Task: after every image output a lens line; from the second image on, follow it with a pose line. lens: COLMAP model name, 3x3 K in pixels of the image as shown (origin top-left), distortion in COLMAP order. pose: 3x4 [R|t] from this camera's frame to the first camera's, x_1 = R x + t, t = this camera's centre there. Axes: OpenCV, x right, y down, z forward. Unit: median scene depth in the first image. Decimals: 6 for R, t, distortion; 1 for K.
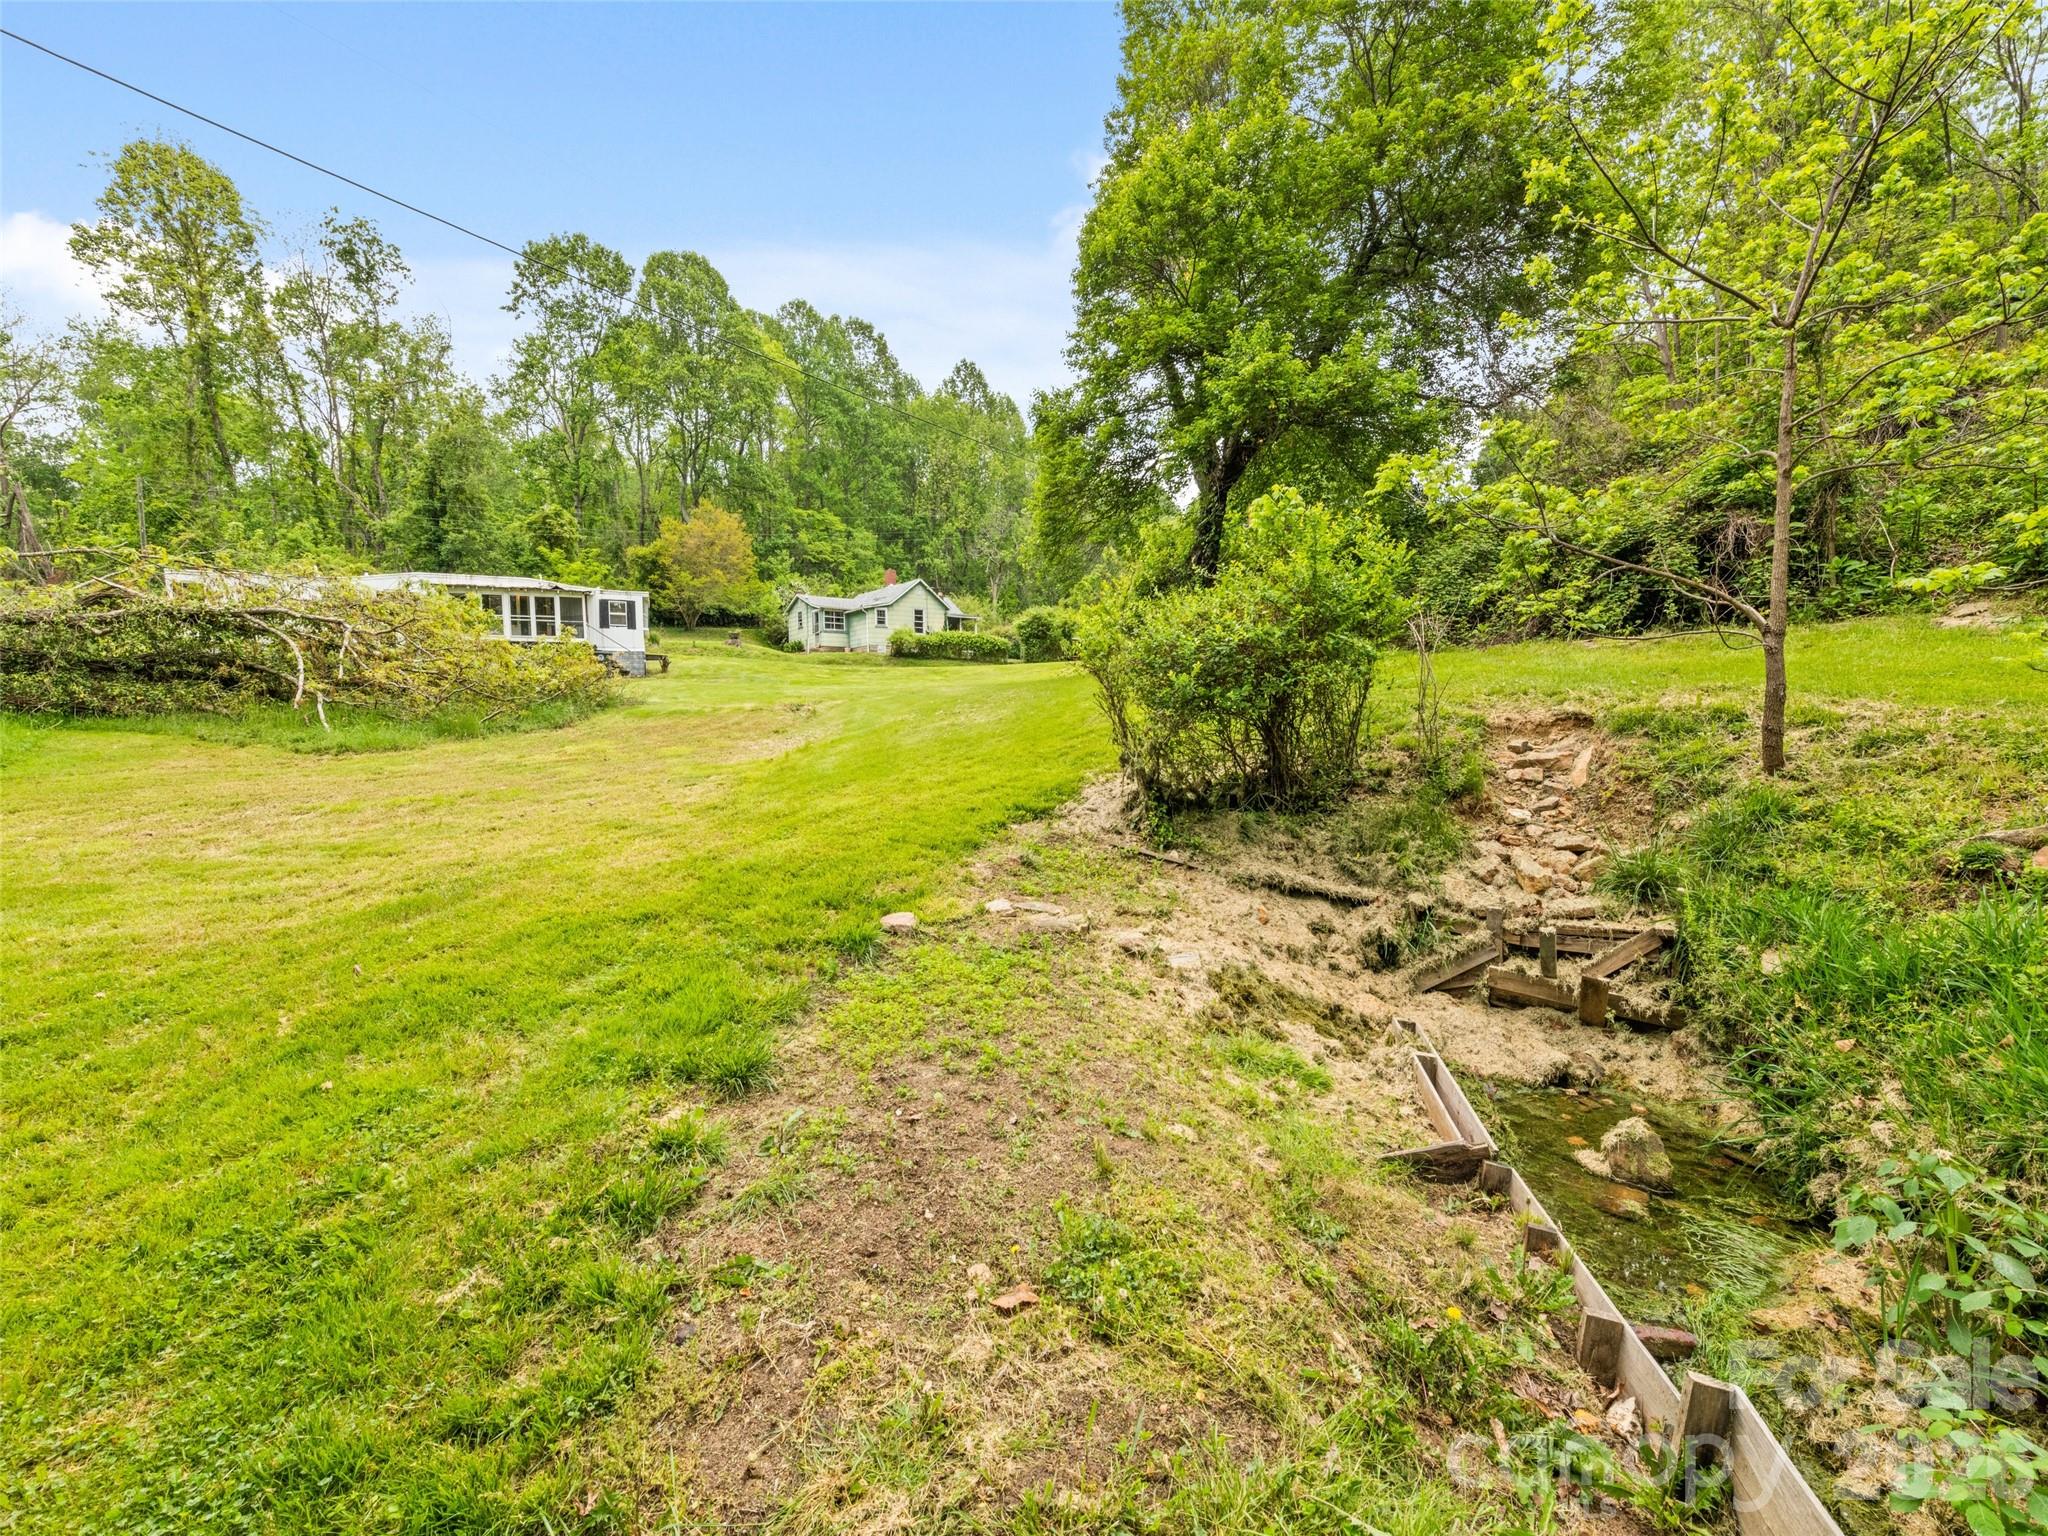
lens RADIAL K [[814.1, 0, 1022.7], [0, 814.1, 771.1], [0, 0, 1]] dist [0.008650, -0.002048]
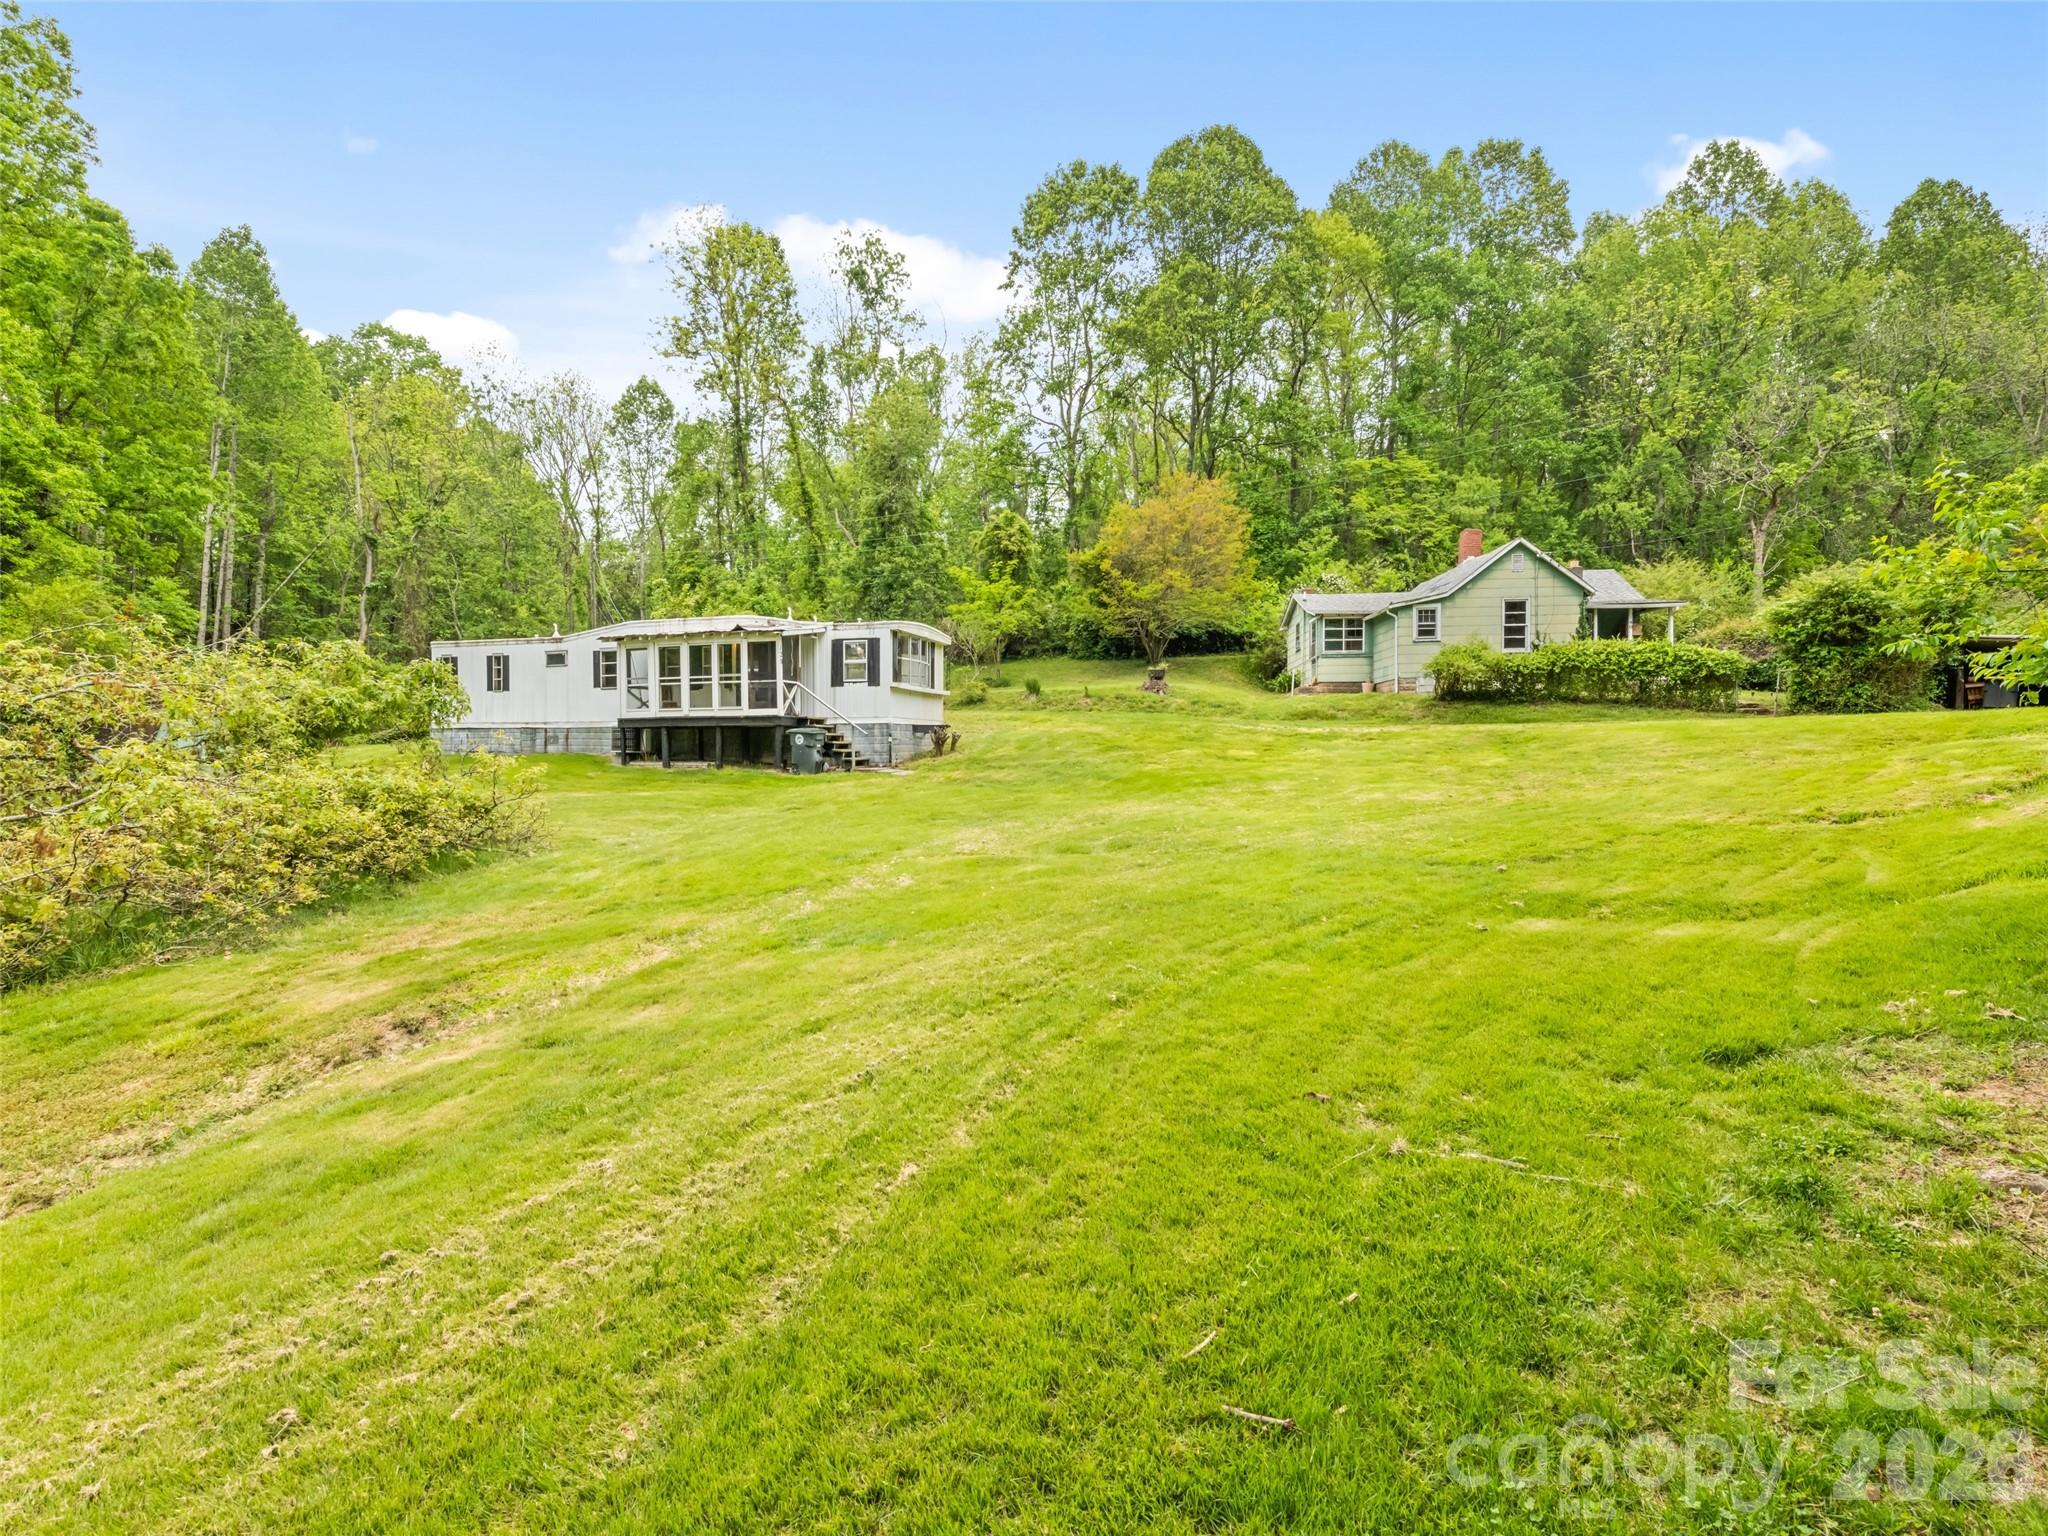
lens RADIAL K [[937.2, 0, 1014.3], [0, 937.2, 757.0], [0, 0, 1]] dist [-0.008205, -0.001068]
pose [[0.727798, 0.019758, -0.685506, 0.038179], [-0.052616, 0.998247, -0.027090, -0.071110], [0.683770, 0.055784, 0.727562, 0.377285]]
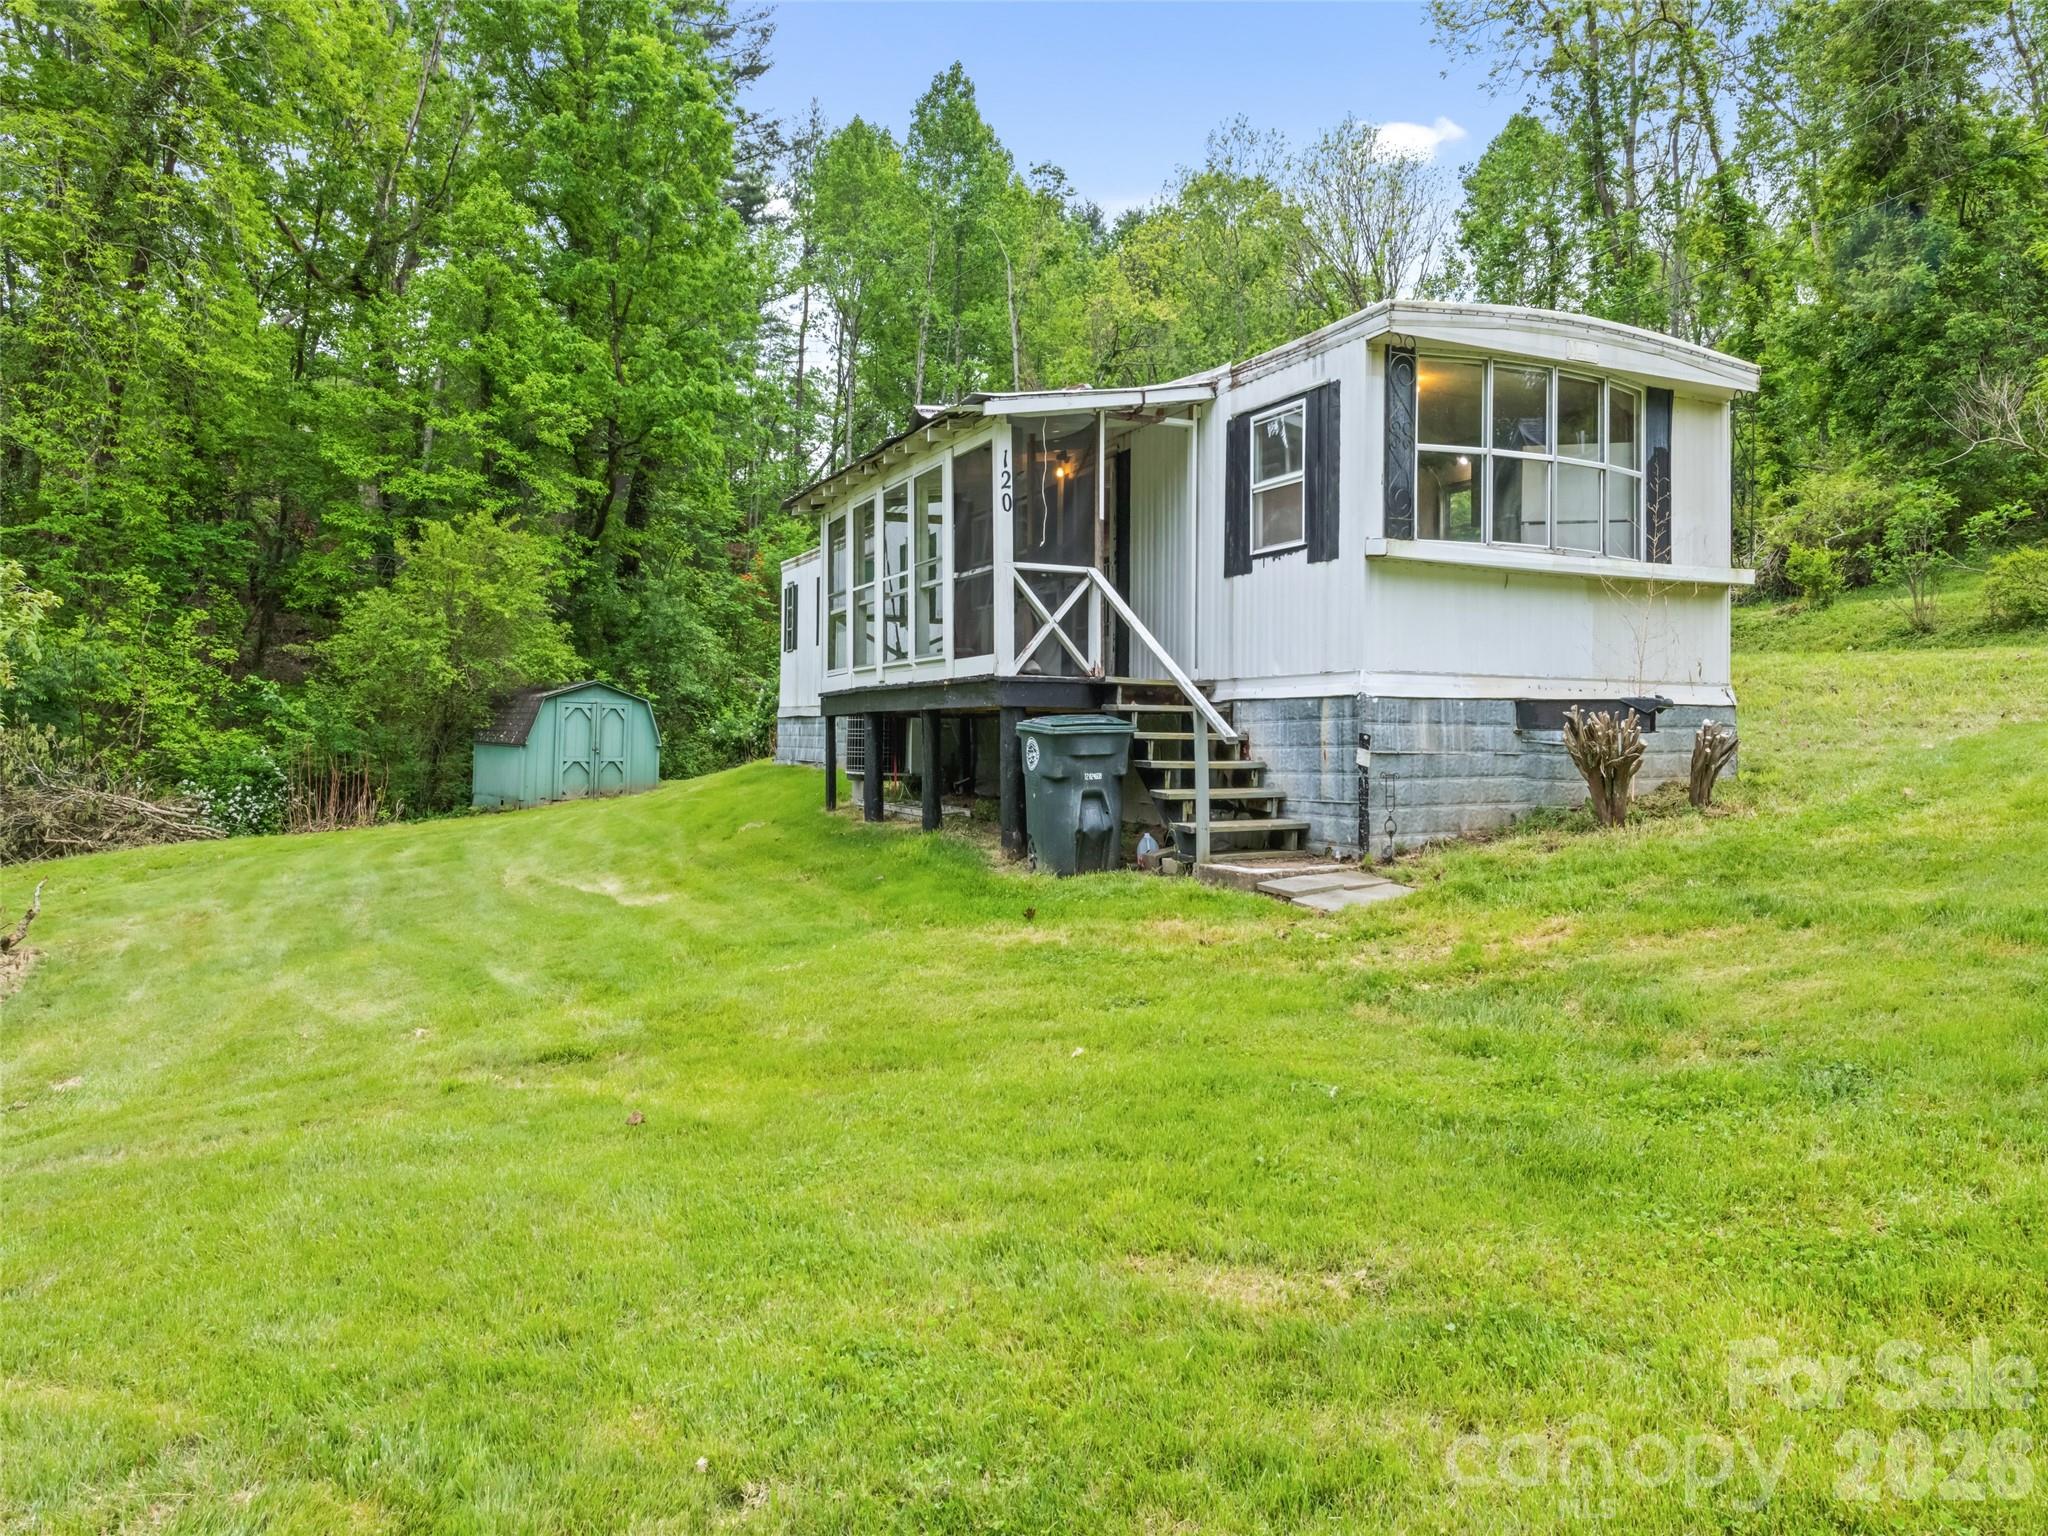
lens RADIAL K [[1292.4, 0, 1024.0], [0, 1292.4, 747.4], [0, 0, 1]] dist [-0.002778, -0.001571]
pose [[-0.029232, 0.033654, -0.999006, -0.143230], [-0.066293, 0.997167, 0.035532, -0.092189], [0.997372, 0.067266, -0.026918, 0.617428]]
